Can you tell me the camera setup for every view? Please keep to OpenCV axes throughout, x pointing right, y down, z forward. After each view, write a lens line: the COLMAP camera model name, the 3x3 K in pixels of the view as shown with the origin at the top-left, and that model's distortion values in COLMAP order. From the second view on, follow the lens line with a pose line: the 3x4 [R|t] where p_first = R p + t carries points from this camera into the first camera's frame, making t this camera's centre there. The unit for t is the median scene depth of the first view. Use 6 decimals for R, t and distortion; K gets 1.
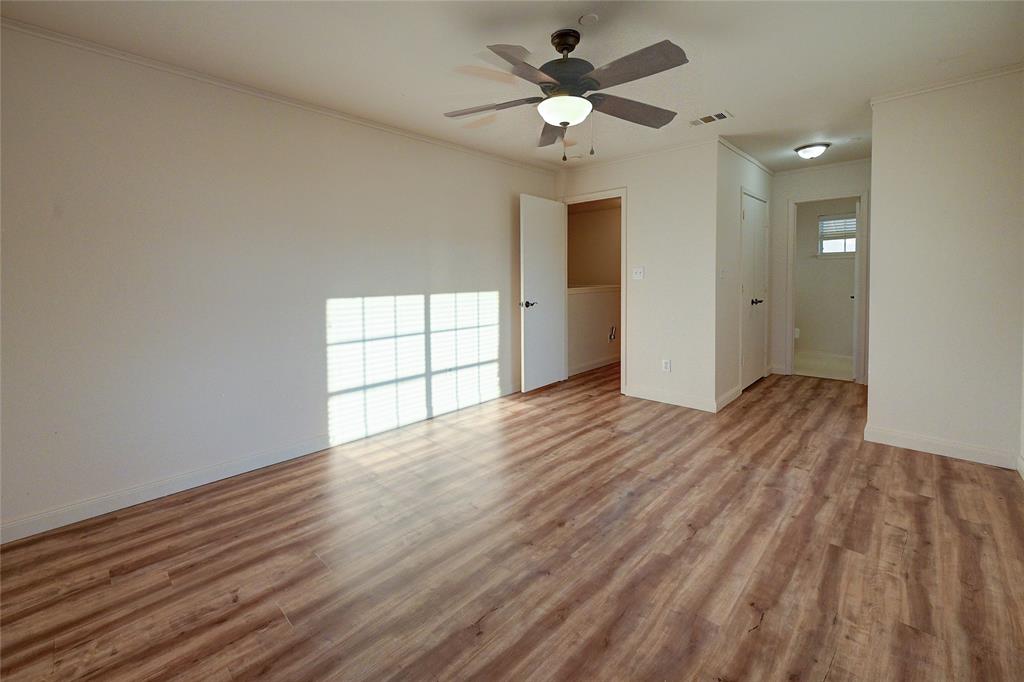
lens RADIAL K [[412.7, 0, 506.7], [0, 412.7, 339.6], [0, 0, 1]] dist [0.002241, -0.000751]
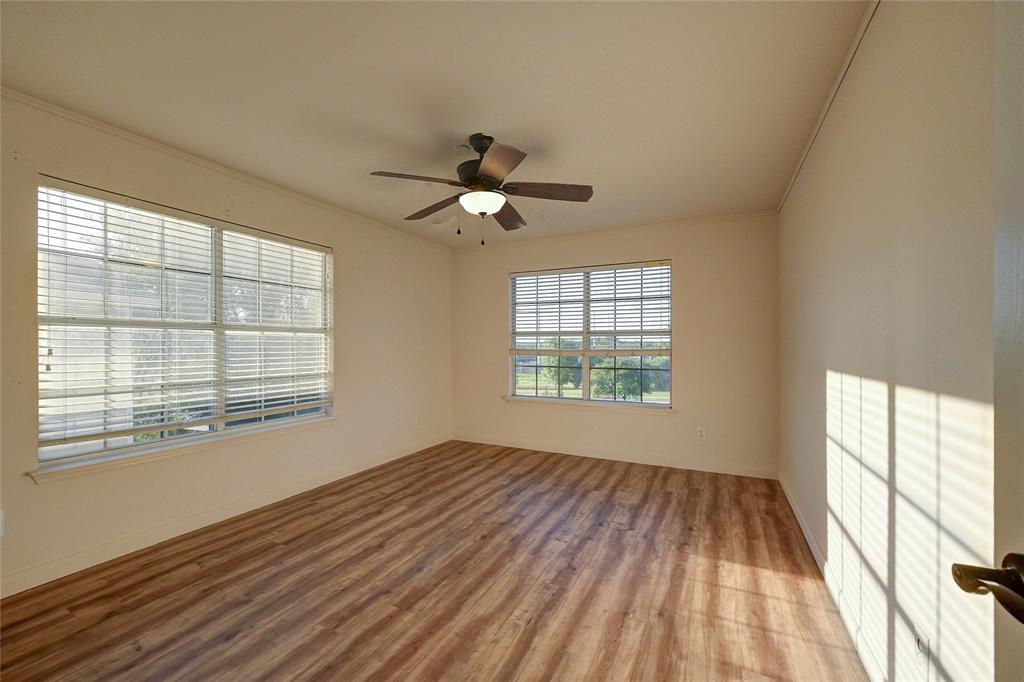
lens RADIAL K [[412.7, 0, 511.1], [0, 412.7, 344.3], [0, 0, 1]] dist [0.002241, -0.000751]
pose [[-0.950206, 0.014004, -0.311307, 0.431563], [-0.031010, 0.989782, 0.139176, -0.318788], [0.310075, 0.141899, -0.940063, 2.094311]]
